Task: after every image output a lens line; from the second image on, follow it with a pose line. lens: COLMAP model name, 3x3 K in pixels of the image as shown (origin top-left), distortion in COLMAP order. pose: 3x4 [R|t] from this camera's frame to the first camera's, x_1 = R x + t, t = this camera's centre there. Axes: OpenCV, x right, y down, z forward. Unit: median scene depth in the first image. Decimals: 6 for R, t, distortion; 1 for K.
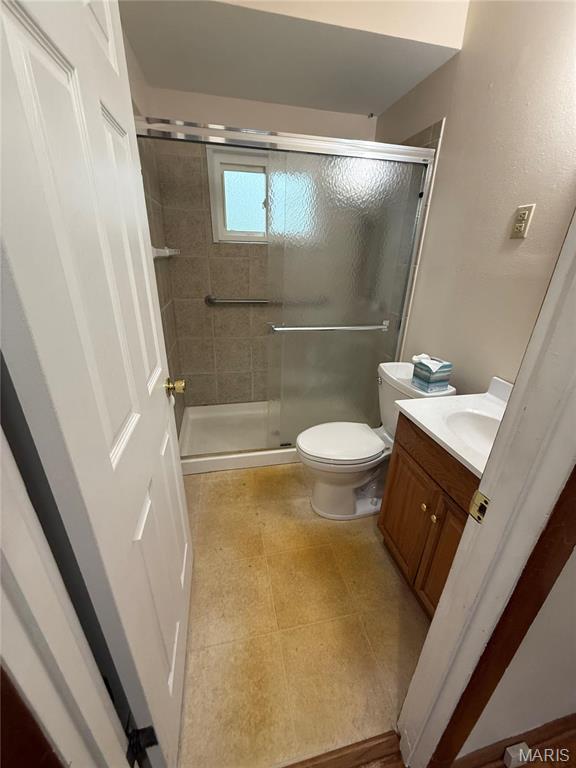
lens RADIAL K [[303.8, 0, 290.1], [0, 303.8, 382.6], [0, 0, 1]] dist [0.000383, 0.000278]
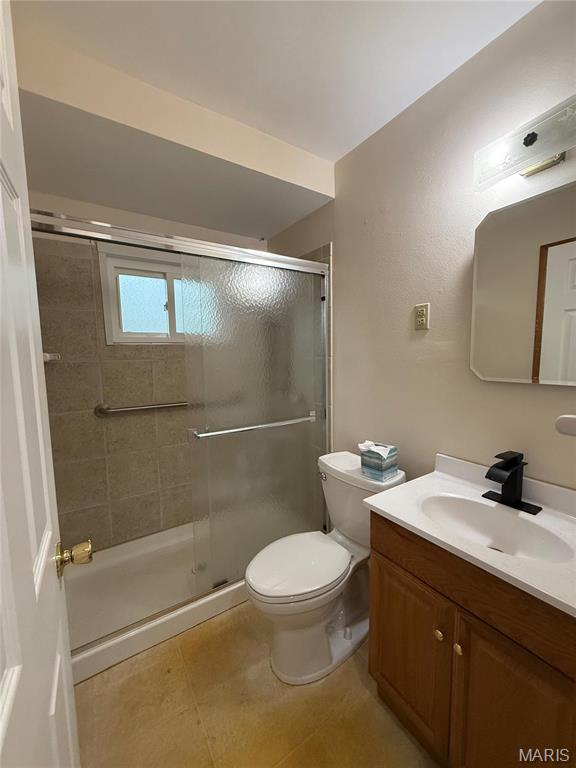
lens RADIAL K [[303.8, 0, 287.9], [0, 303.8, 384.2], [0, 0, 1]] dist [0.000383, 0.000278]
pose [[0.935600, -0.077790, 0.344384, -0.097973], [0.177320, 0.947012, -0.267818, -0.043589], [-0.305302, 0.311637, 0.899818, 0.131655]]
